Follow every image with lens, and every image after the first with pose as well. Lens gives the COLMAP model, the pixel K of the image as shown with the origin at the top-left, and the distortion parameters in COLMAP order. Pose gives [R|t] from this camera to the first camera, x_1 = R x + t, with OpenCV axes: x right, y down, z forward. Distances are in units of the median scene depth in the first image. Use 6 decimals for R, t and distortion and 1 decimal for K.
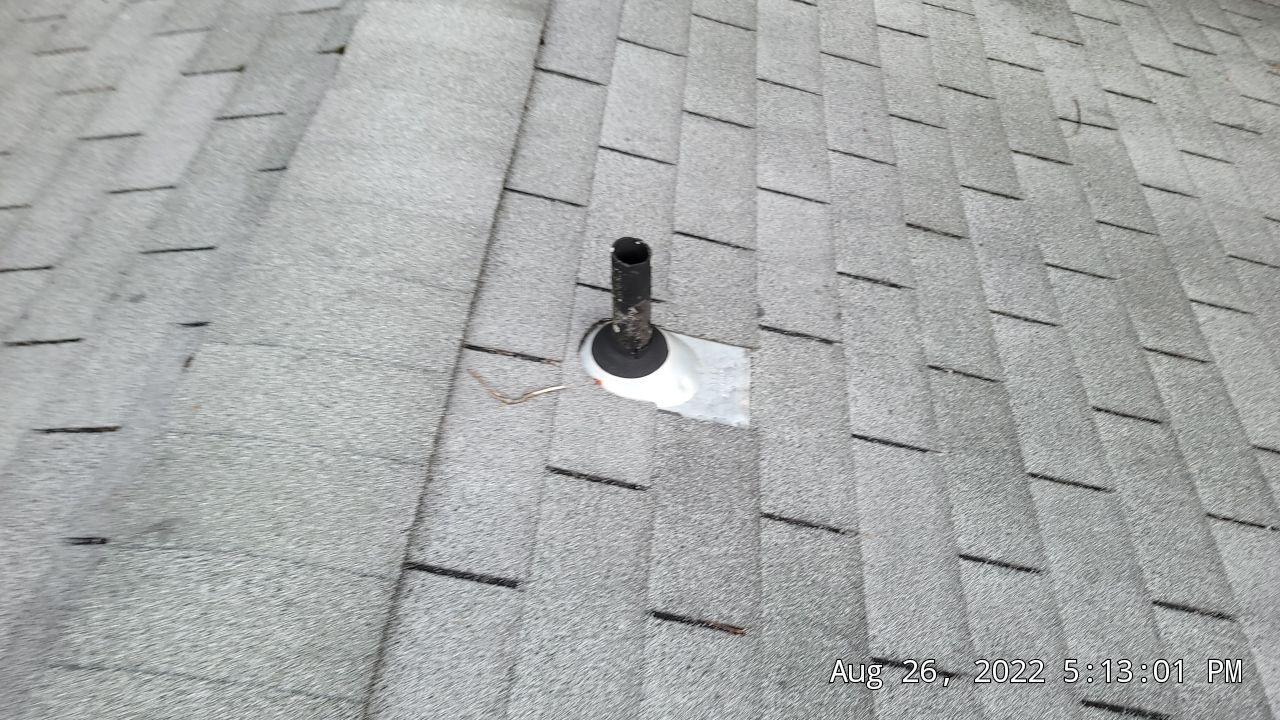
lens RADIAL K [[979.1, 0, 639.3], [0, 979.1, 320.8], [0, 0, 1]] dist [0.039009, 0.001057]
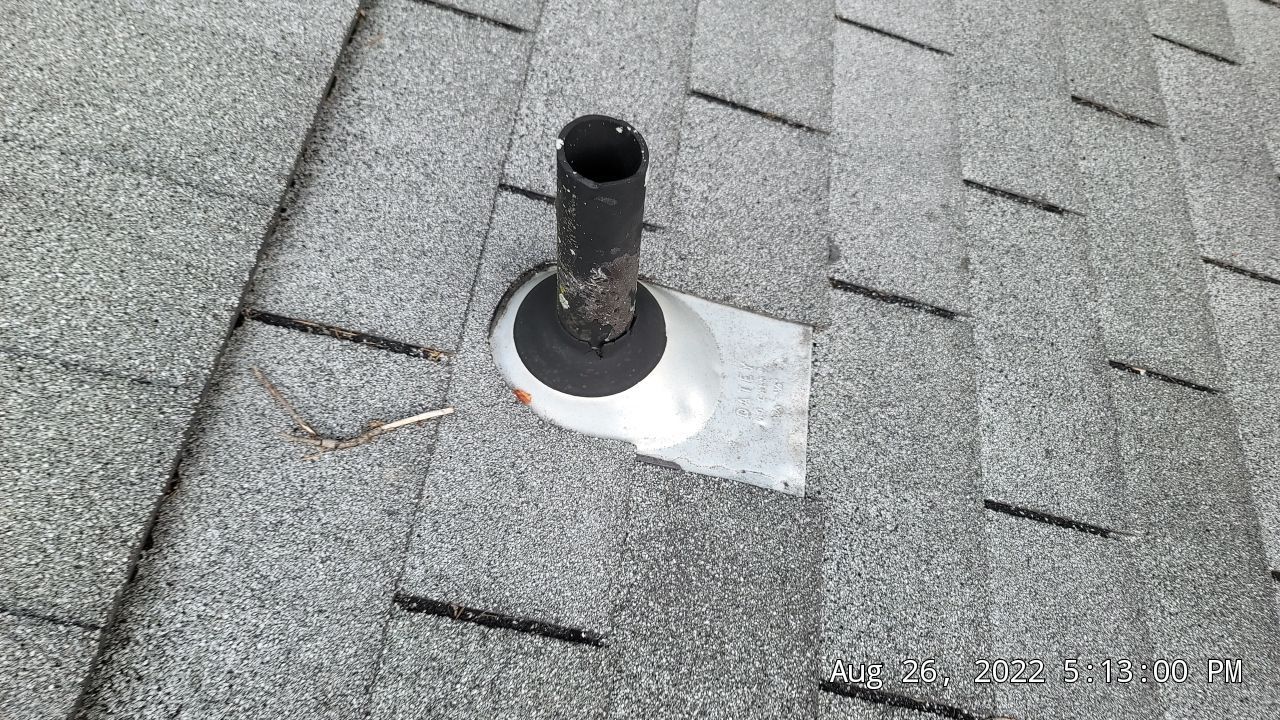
lens RADIAL K [[979.1, 0, 639.3], [0, 979.1, 320.8], [0, 0, 1]] dist [0.039009, 0.001057]
pose [[0.997279, 0.070340, 0.022064, 0.004105], [-0.073219, 0.979907, 0.185532, -0.070277], [-0.008570, -0.186643, 0.982390, 0.467422]]
